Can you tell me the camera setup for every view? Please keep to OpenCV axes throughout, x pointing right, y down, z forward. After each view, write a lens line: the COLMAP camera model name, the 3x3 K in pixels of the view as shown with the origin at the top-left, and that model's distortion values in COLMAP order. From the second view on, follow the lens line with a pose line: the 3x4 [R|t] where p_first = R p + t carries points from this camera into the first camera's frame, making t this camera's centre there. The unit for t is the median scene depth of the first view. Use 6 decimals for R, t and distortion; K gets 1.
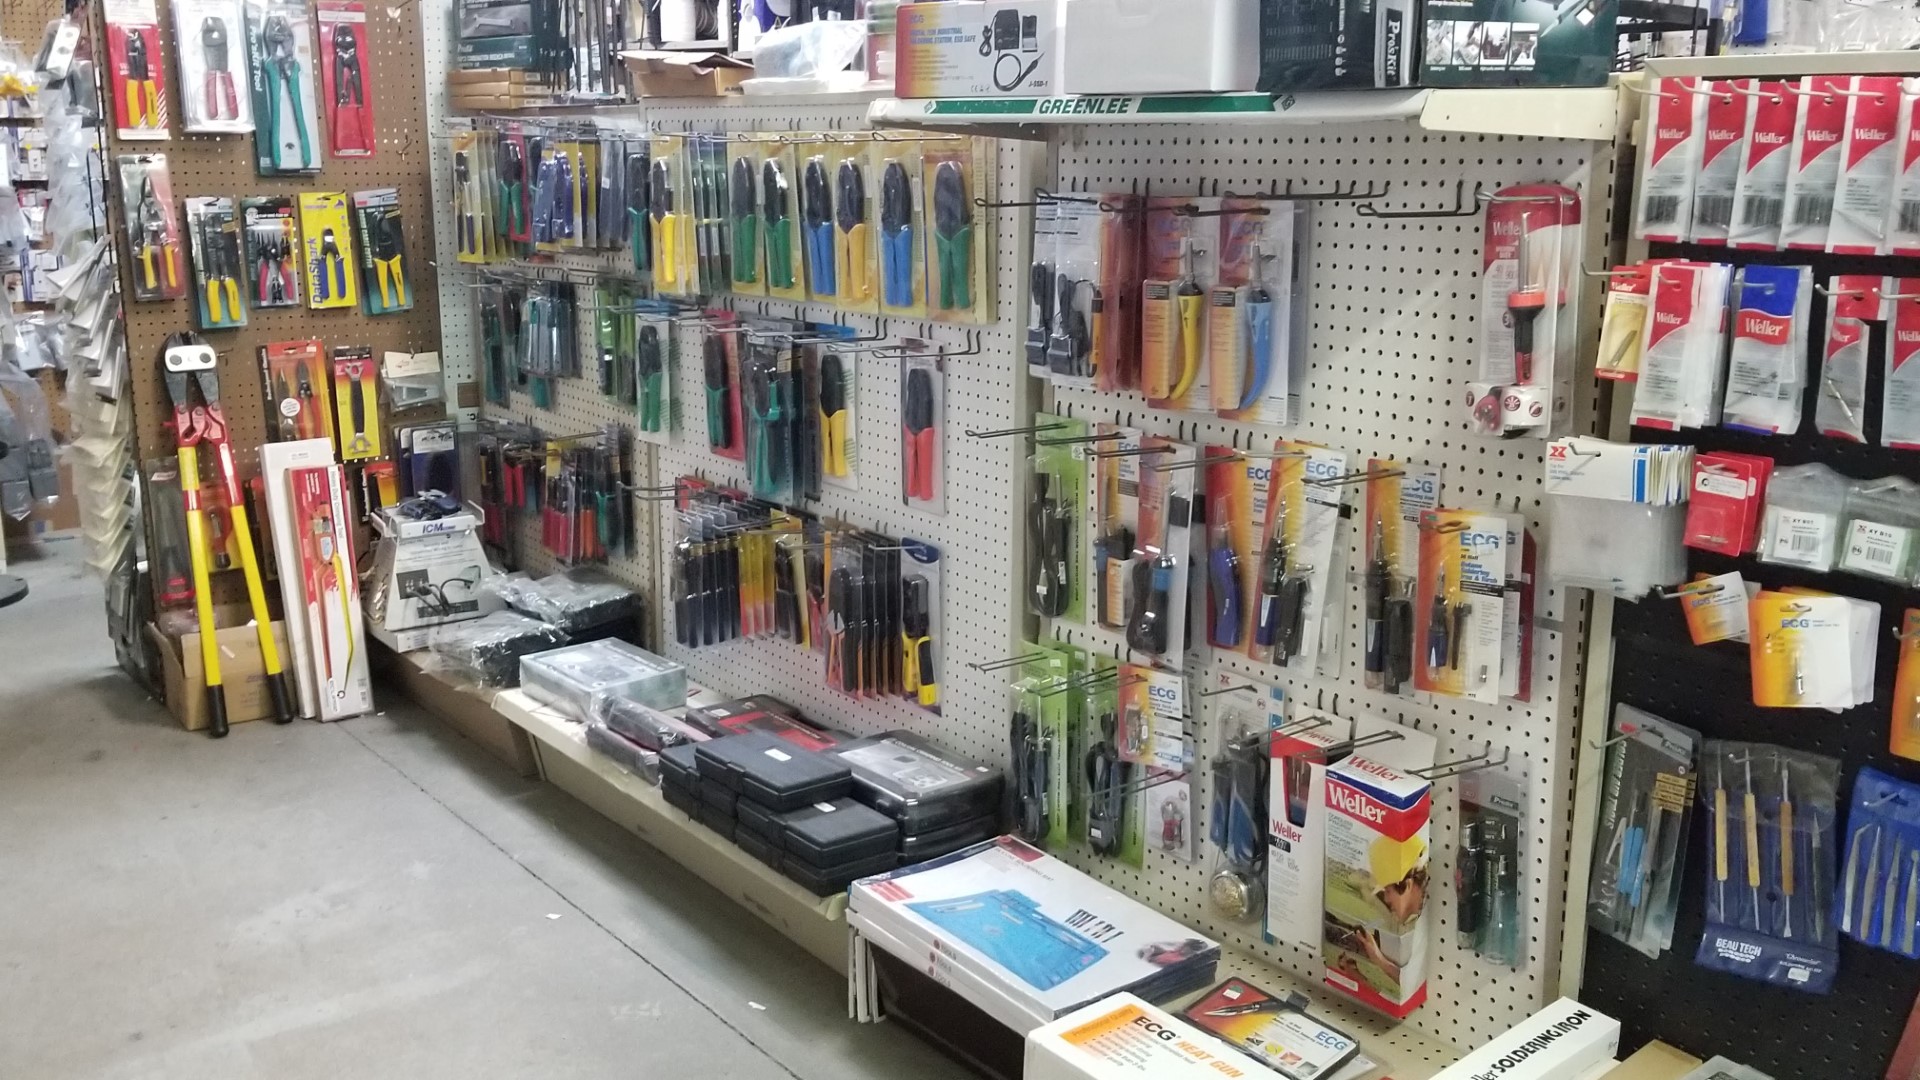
lens RADIAL K [[1666.2, 0, 961.9], [0, 1666.2, 547.6], [0, 0, 1]] dist [0.037784, -0.068639]
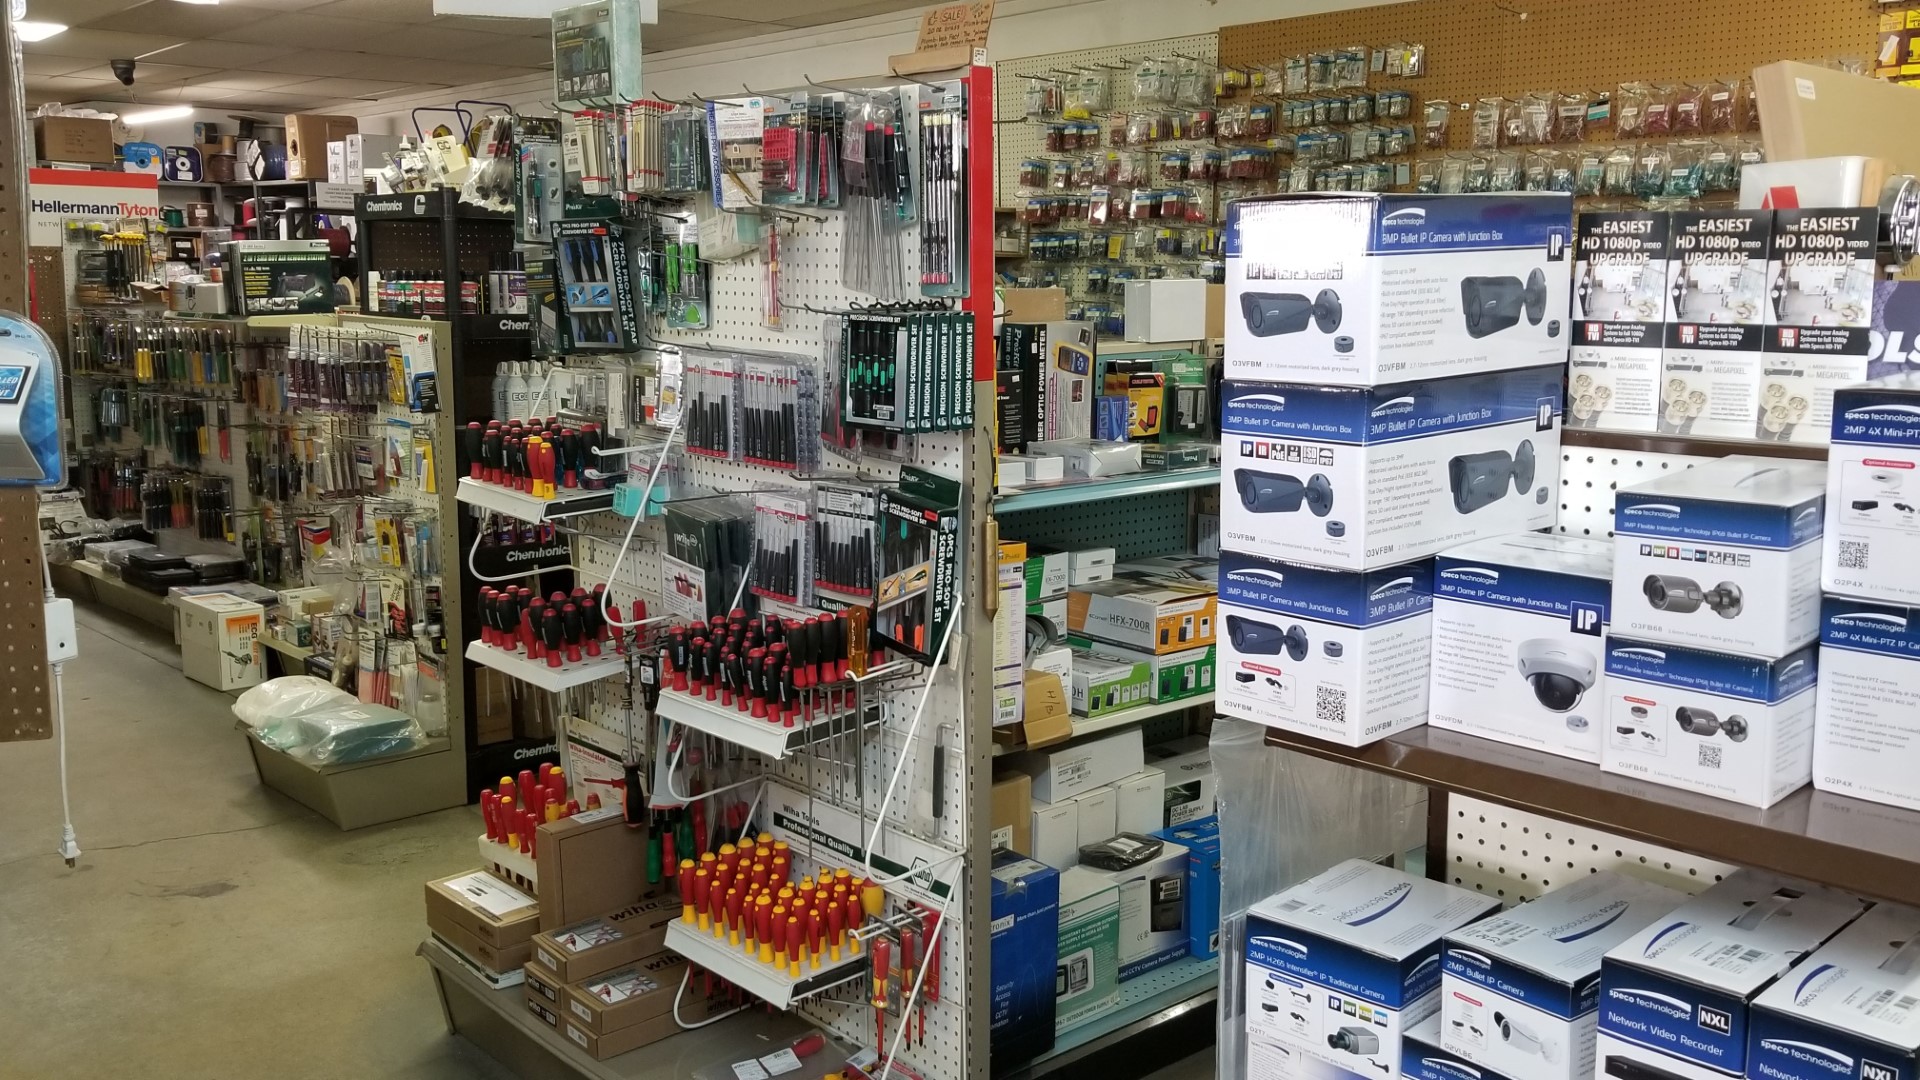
lens RADIAL K [[1666.2, 0, 956.0], [0, 1666.2, 534.5], [0, 0, 1]] dist [0.037784, -0.068639]
pose [[0.996930, -0.020371, 0.075603, 0.736647], [0.026684, 0.996154, -0.083459, 0.271345], [-0.073612, 0.085220, 0.993639, -1.334300]]
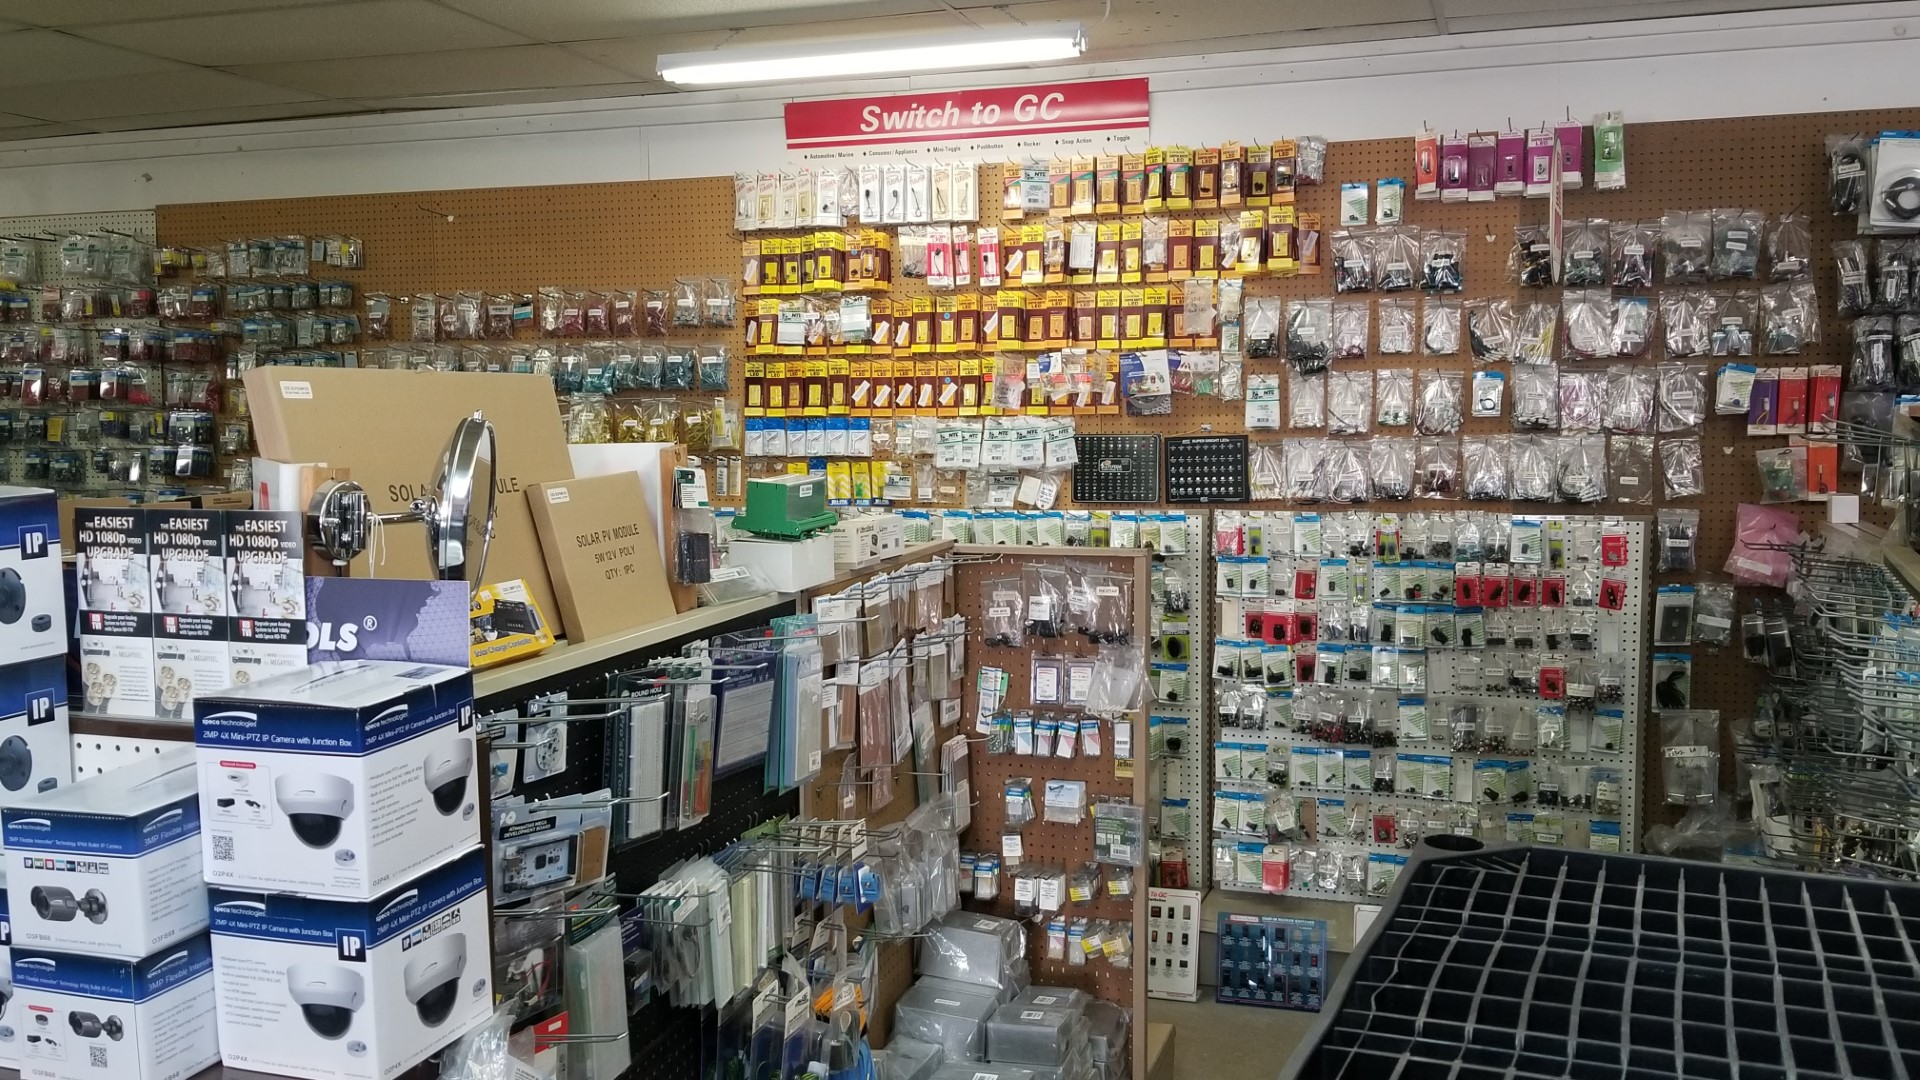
lens RADIAL K [[1666.2, 0, 962.6], [0, 1666.2, 537.2], [0, 0, 1]] dist [0.037784, -0.068639]
pose [[0.833145, -0.049740, 0.550813, 0.987848], [0.140499, 0.982309, -0.123810, 0.239518], [-0.534911, 0.180540, 0.825394, -1.474018]]
